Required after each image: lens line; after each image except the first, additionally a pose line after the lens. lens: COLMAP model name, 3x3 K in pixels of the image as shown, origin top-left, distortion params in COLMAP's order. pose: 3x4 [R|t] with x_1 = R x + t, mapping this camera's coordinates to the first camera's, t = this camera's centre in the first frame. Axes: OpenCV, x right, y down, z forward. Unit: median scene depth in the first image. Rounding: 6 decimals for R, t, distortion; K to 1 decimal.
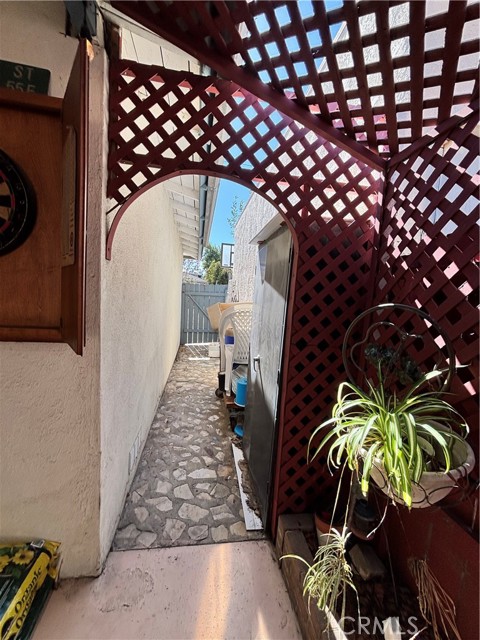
lens RADIAL K [[256.2, 0, 240.0], [0, 256.2, 320.0], [0, 0, 1]] dist [-0.000490, -0.000084]
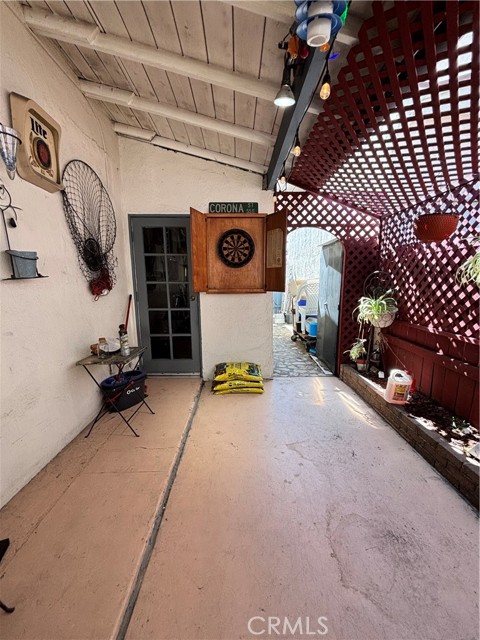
lens RADIAL K [[256.2, 0, 240.0], [0, 256.2, 320.0], [0, 0, 1]] dist [-0.000490, -0.000084]
pose [[0.985959, -0.045523, -0.160665, -0.421330], [0.055155, 0.996906, 0.056008, 0.185873], [0.157618, -0.064083, 0.985419, -1.690964]]
